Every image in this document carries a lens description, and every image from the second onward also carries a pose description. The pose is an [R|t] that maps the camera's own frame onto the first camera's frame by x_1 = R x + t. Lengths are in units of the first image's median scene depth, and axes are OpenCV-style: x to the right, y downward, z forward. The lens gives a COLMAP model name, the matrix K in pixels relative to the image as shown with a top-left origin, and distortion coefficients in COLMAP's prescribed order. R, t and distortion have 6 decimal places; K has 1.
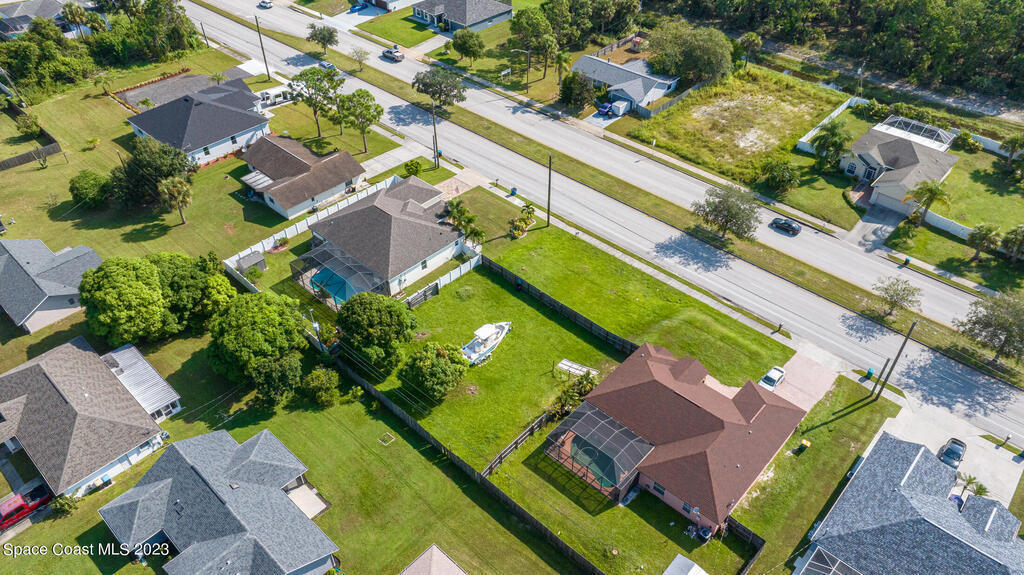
lens RADIAL K [[722.0, 0, 512.0], [0, 722.0, 287.5], [0, 0, 1]] dist [-0.039509, 0.050330]
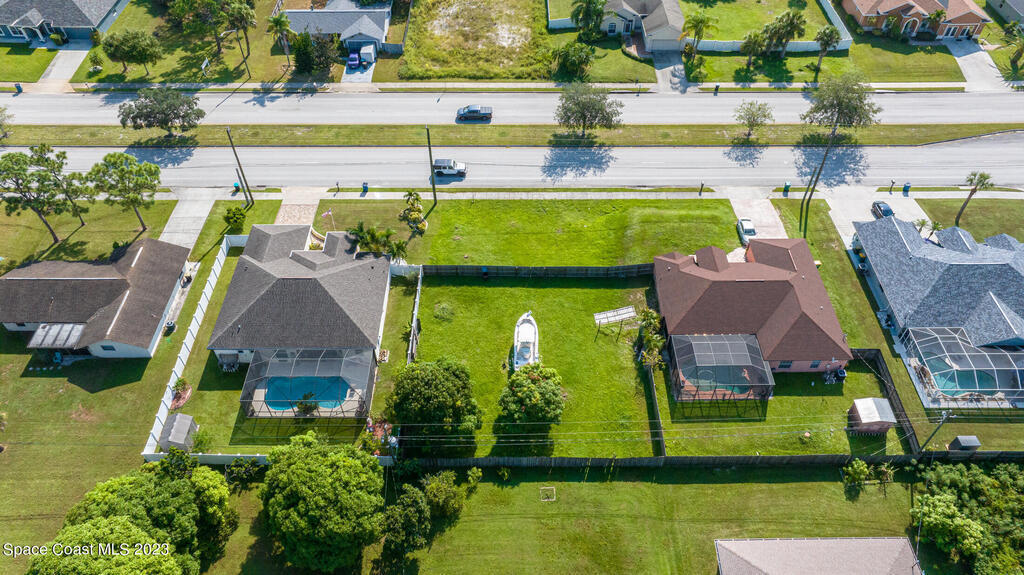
lens RADIAL K [[722.0, 0, 512.0], [0, 722.0, 287.5], [0, 0, 1]] dist [-0.039509, 0.050330]
pose [[0.728446, -0.505127, 0.462831, -0.355613], [0.442974, 0.862619, 0.244257, -0.175971], [-0.522628, 0.027094, 0.852130, 0.196554]]
